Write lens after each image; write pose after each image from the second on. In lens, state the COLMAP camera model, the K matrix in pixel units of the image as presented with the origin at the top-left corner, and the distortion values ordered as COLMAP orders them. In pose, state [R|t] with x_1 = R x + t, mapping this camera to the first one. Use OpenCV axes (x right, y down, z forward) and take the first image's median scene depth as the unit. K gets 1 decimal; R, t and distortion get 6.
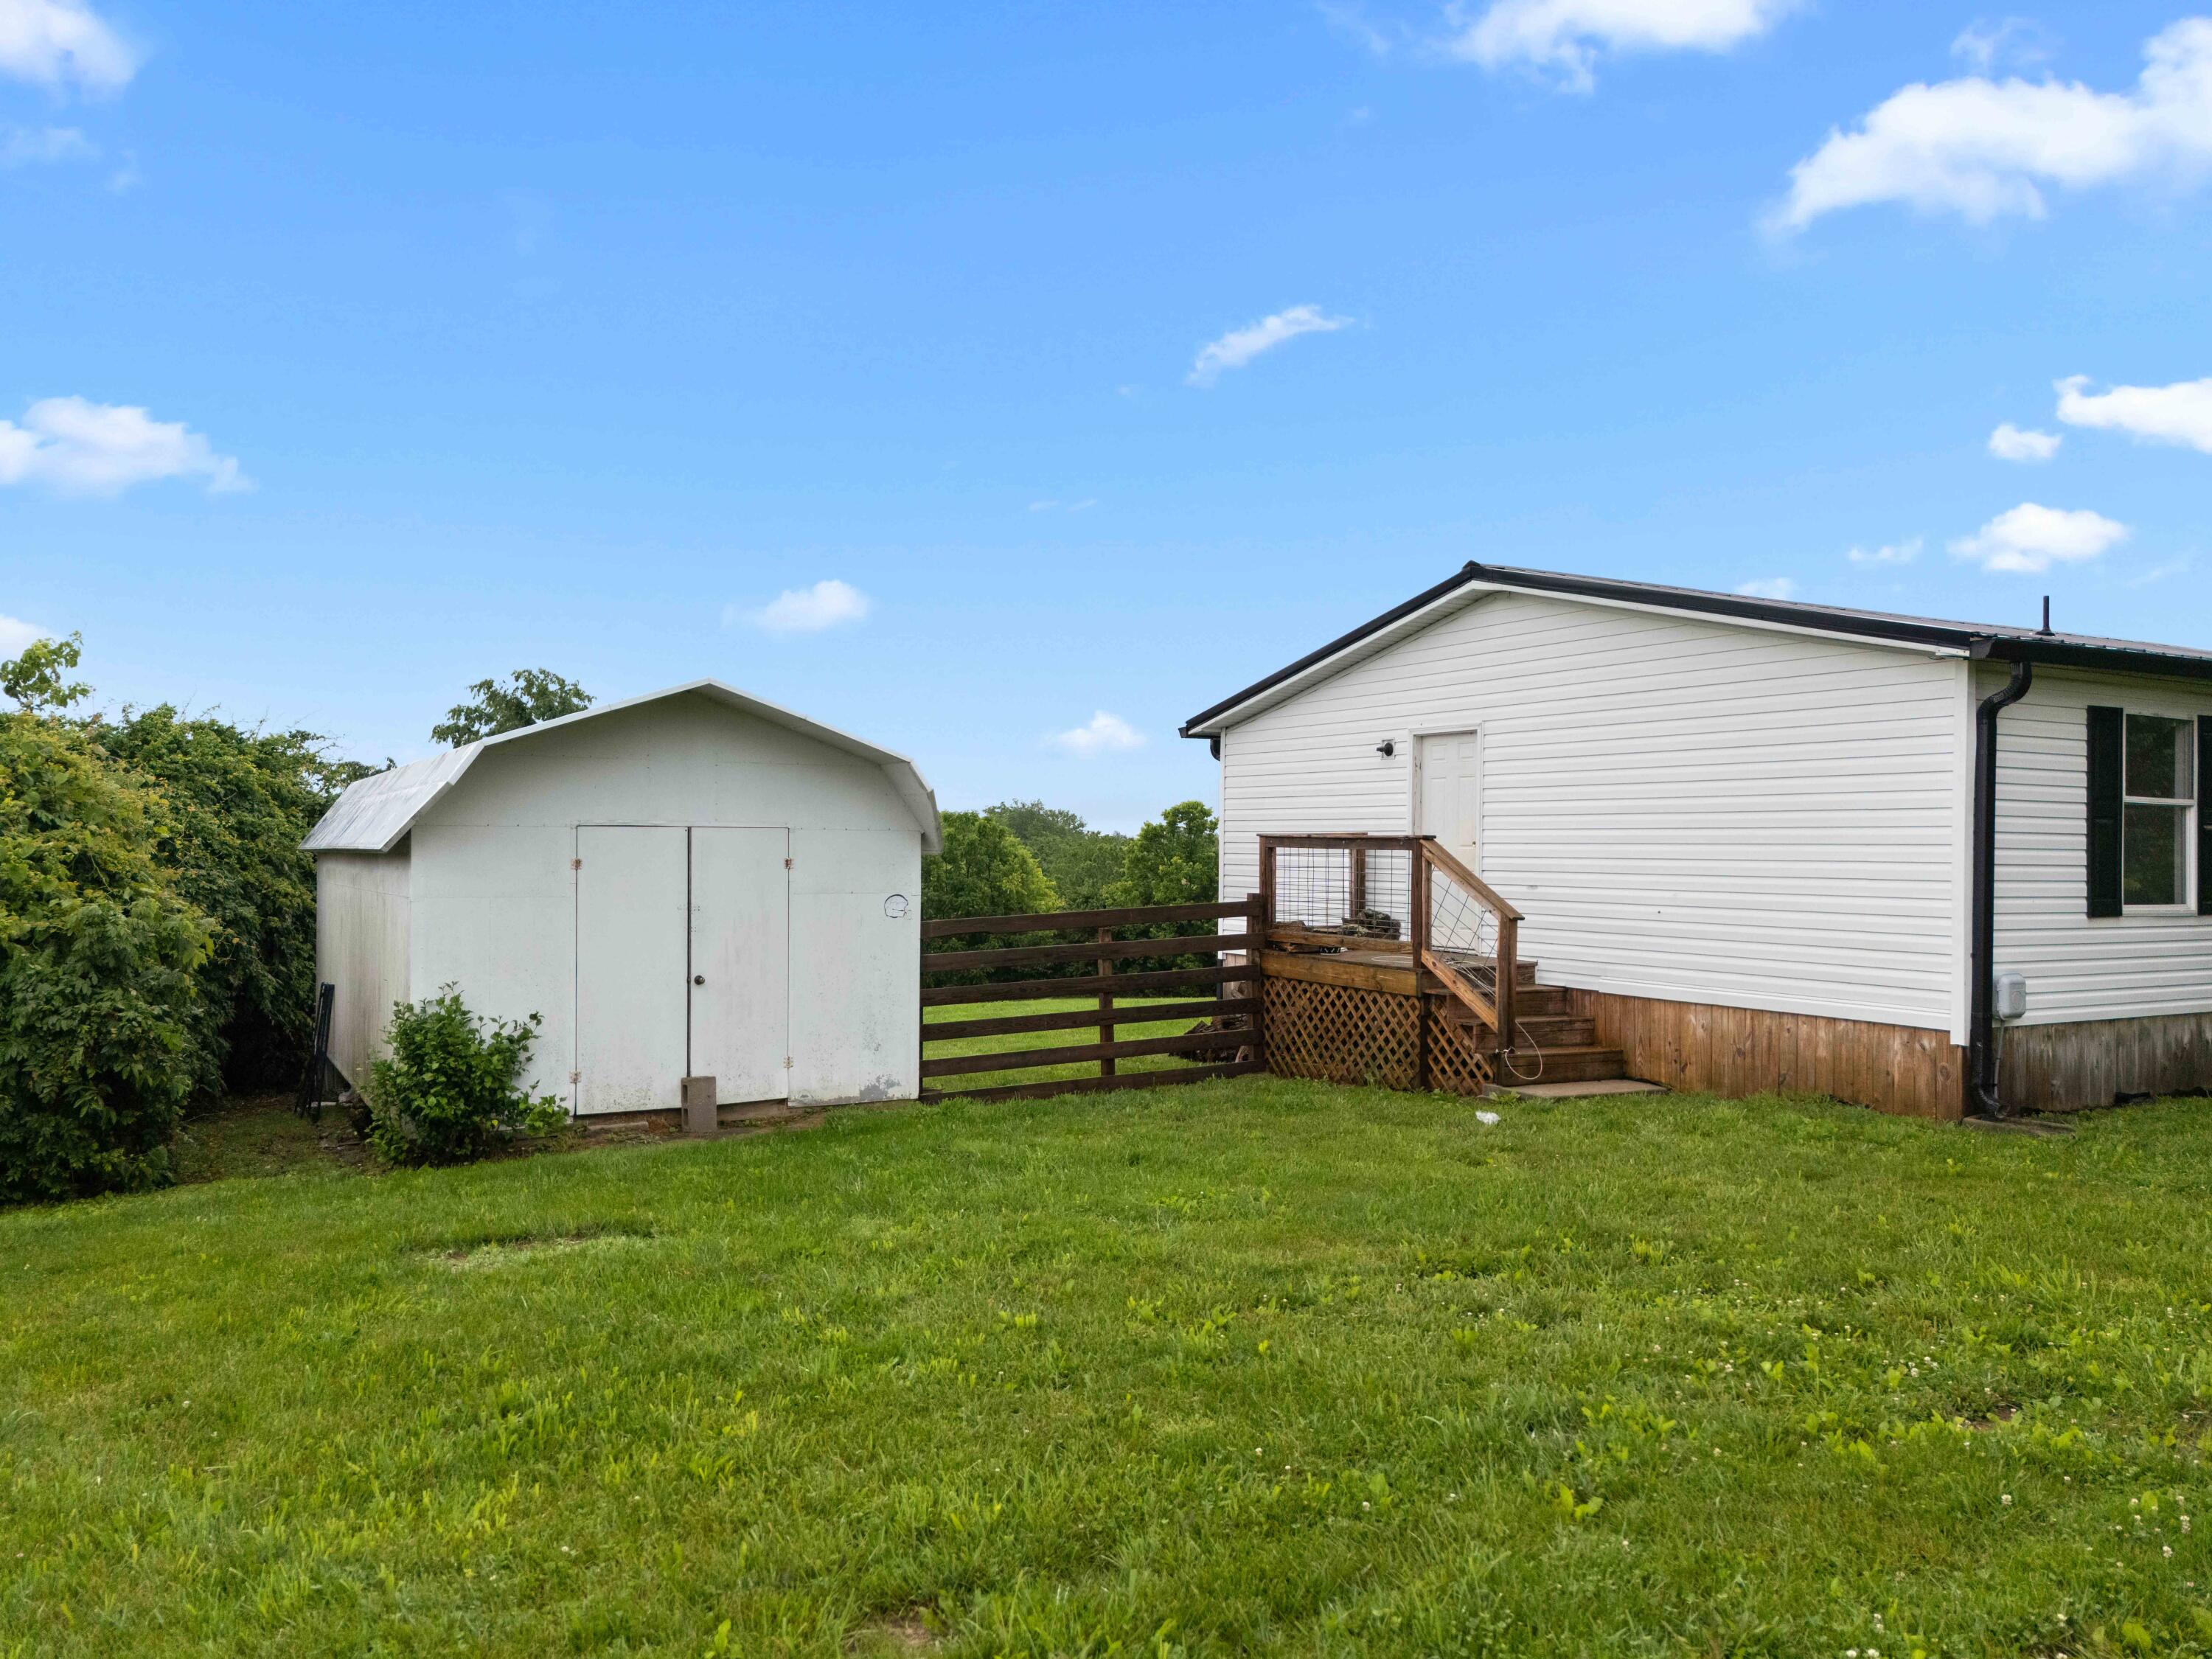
lens RADIAL K [[1599.1, 0, 1103.4], [0, 1599.1, 820.0], [0, 0, 1]] dist [0.046366, -0.030437]
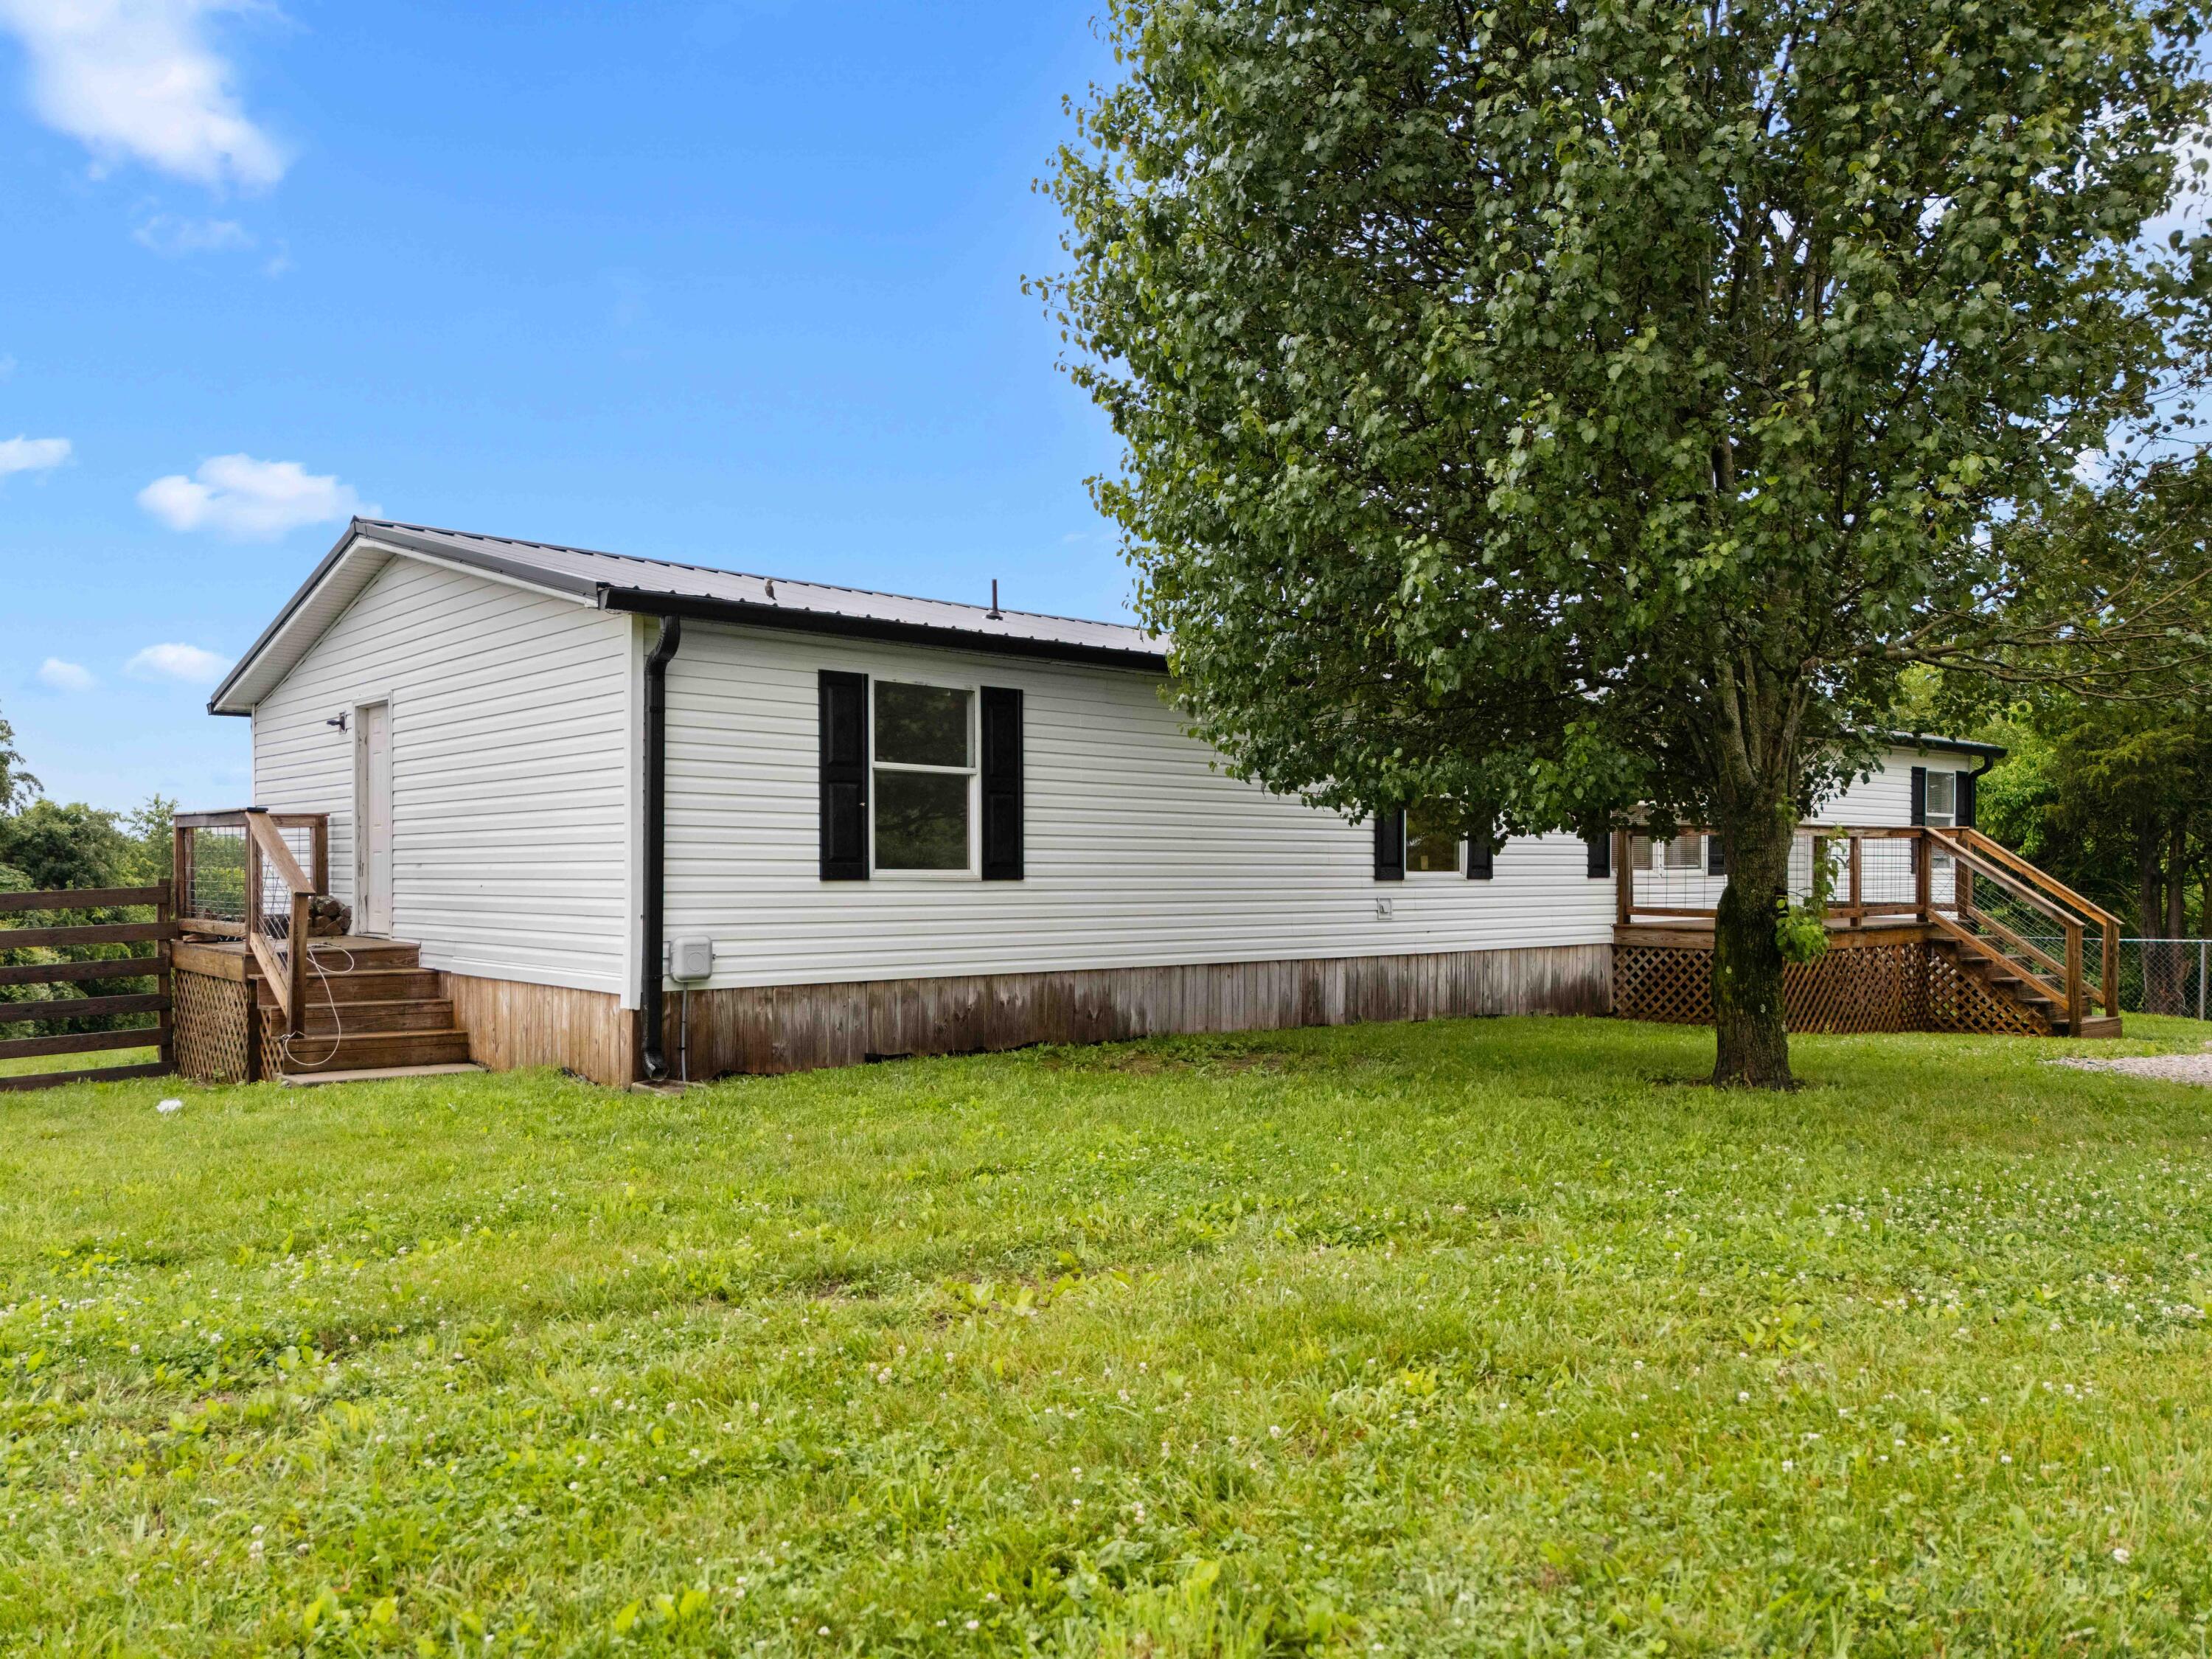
lens RADIAL K [[1599.1, 0, 1109.1], [0, 1599.1, 851.2], [0, 0, 1]] dist [0.046366, -0.030437]
pose [[0.979037, -0.005176, 0.203615, 0.571083], [0.004097, 0.999975, 0.005719, 0.036371], [-0.203640, -0.004765, 0.979034, -0.009799]]
